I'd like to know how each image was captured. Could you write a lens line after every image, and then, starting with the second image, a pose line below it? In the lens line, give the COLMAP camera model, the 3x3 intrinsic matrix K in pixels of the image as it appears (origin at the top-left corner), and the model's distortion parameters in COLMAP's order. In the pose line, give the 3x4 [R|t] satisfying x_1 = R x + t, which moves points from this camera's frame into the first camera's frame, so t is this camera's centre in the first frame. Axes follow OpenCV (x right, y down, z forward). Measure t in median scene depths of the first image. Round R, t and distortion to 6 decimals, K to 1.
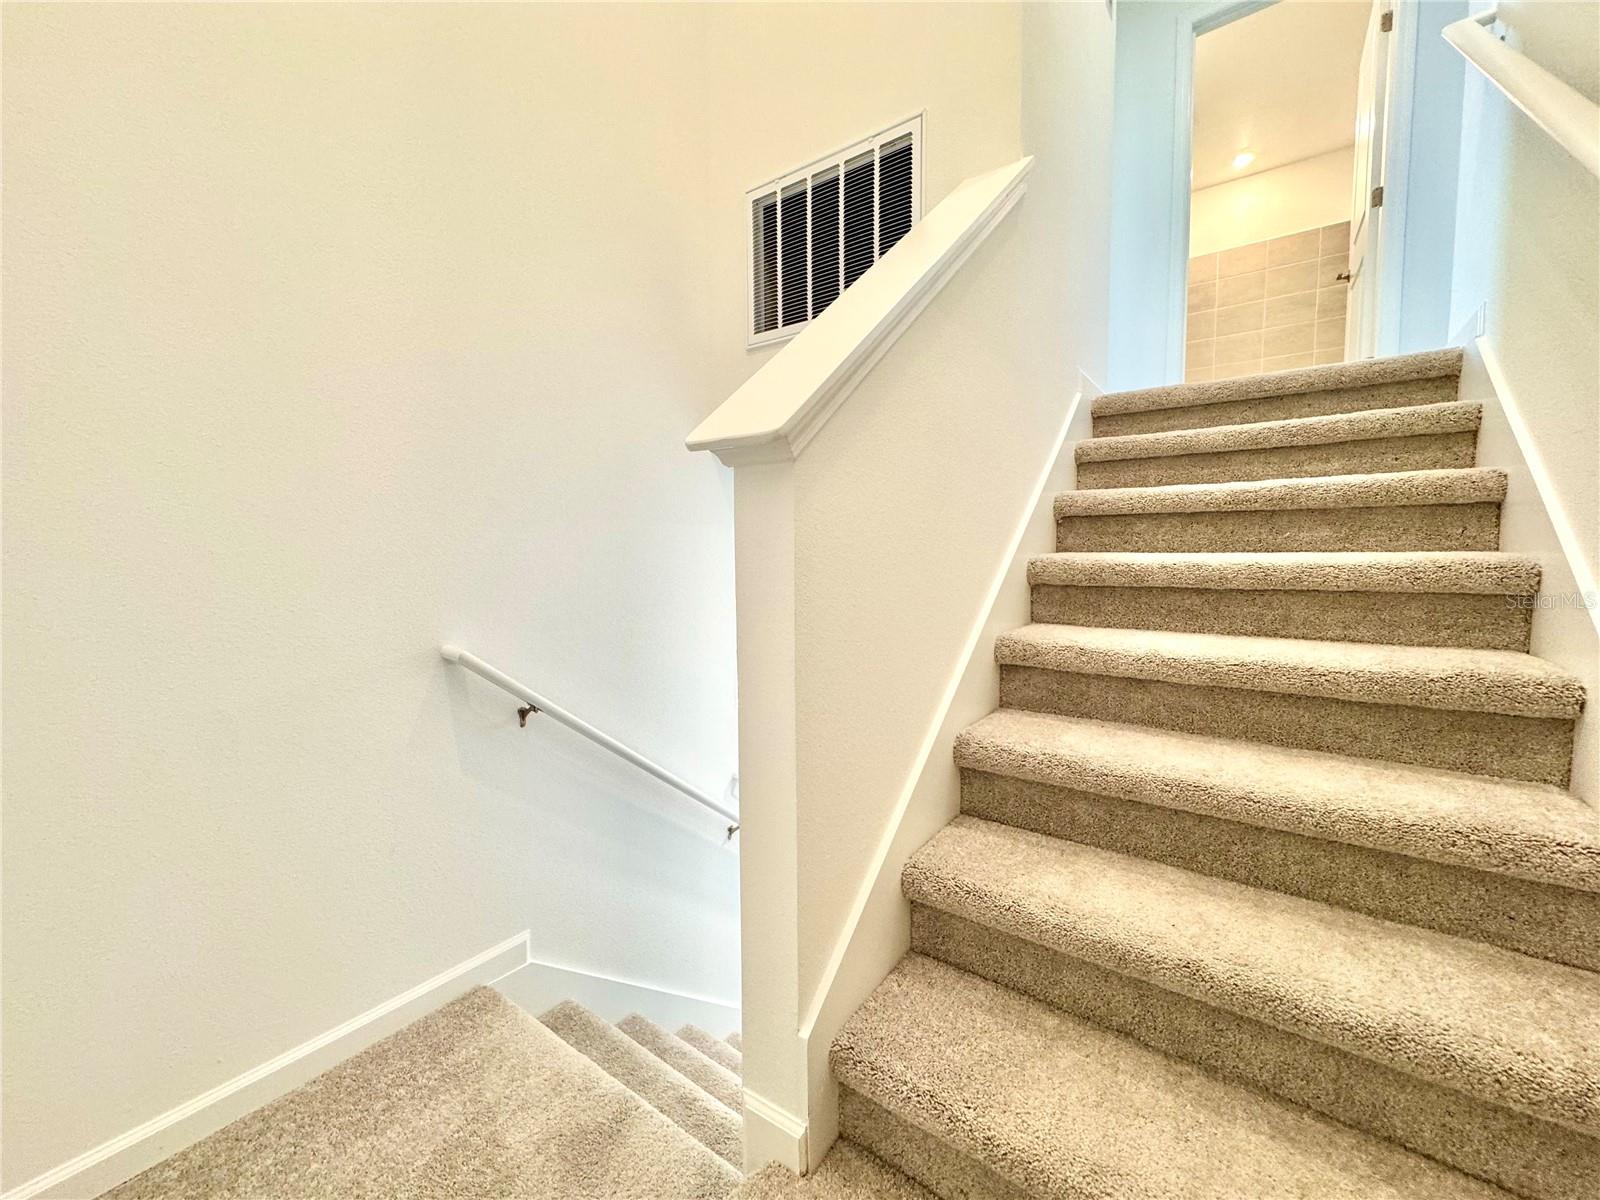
lens RADIAL K [[645.9, 0, 797.7], [0, 645.9, 603.2], [0, 0, 1]] dist [0.001049, -0.000456]
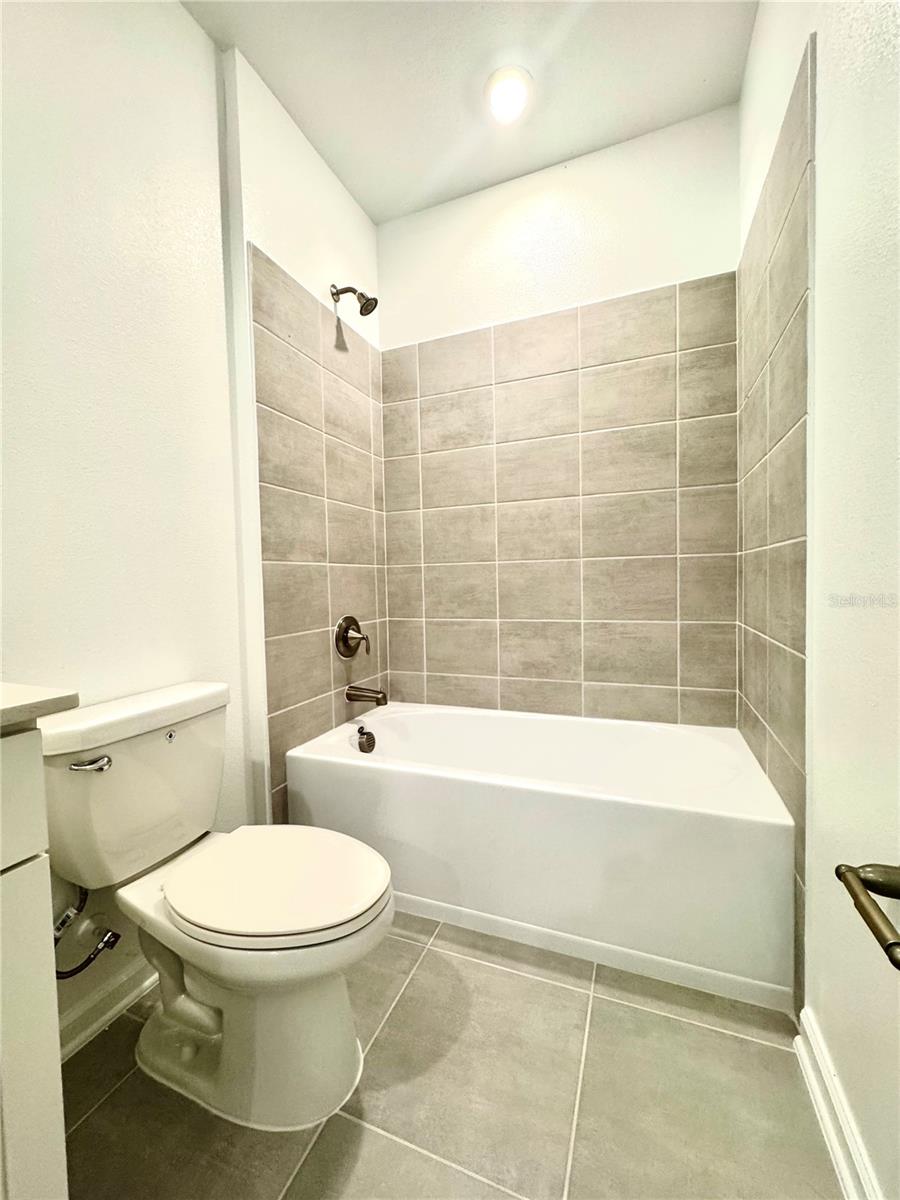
lens RADIAL K [[484.5, 0, 459.5], [0, 484.5, 605.2], [0, 0, 1]] dist [0.001049, -0.000456]
pose [[0.967355, -0.033708, 0.251173, 0.564057], [0.040780, 0.998903, -0.023005, -0.353231], [-0.250122, 0.032497, 0.967669, 0.709970]]
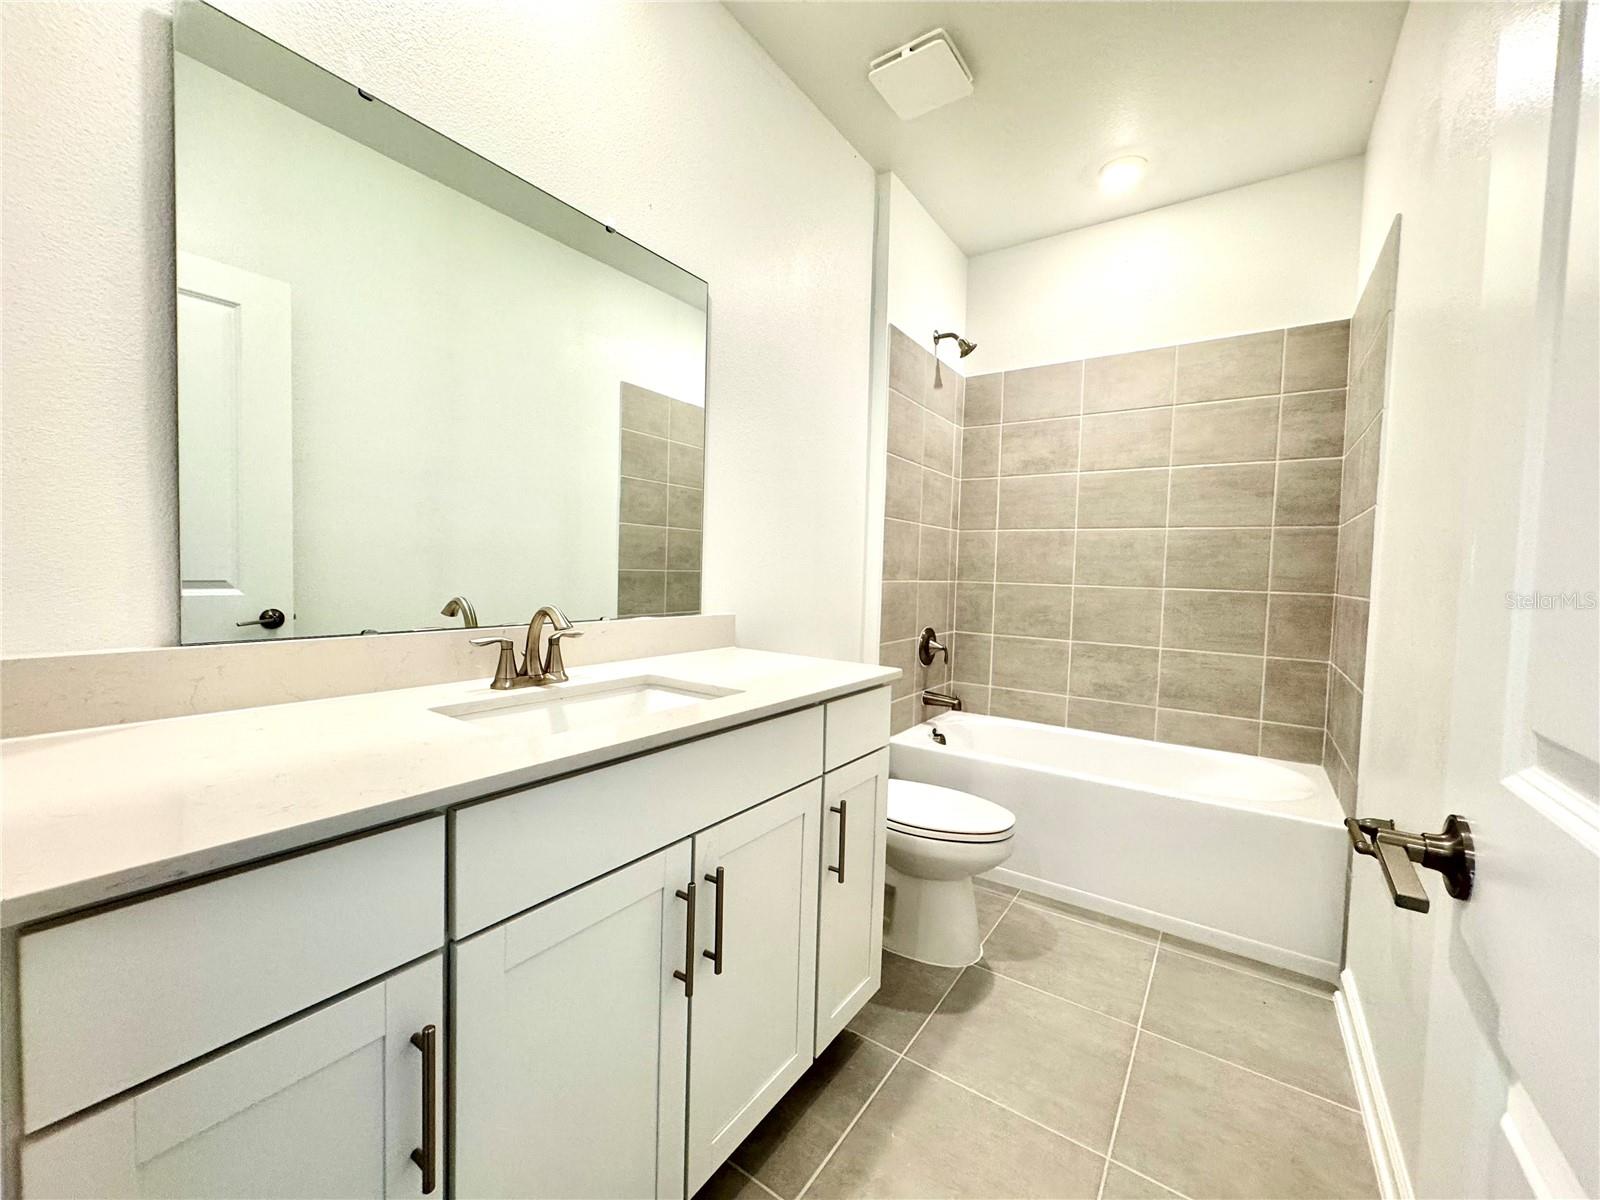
lens RADIAL K [[645.9, 0, 804.8], [0, 645.9, 604.4], [0, 0, 1]] dist [0.001049, -0.000456]
pose [[0.999241, 0.028282, 0.026793, 0.456189], [-0.027640, 0.999329, -0.024020, -0.360351], [-0.027455, 0.023261, 0.999352, 0.548629]]
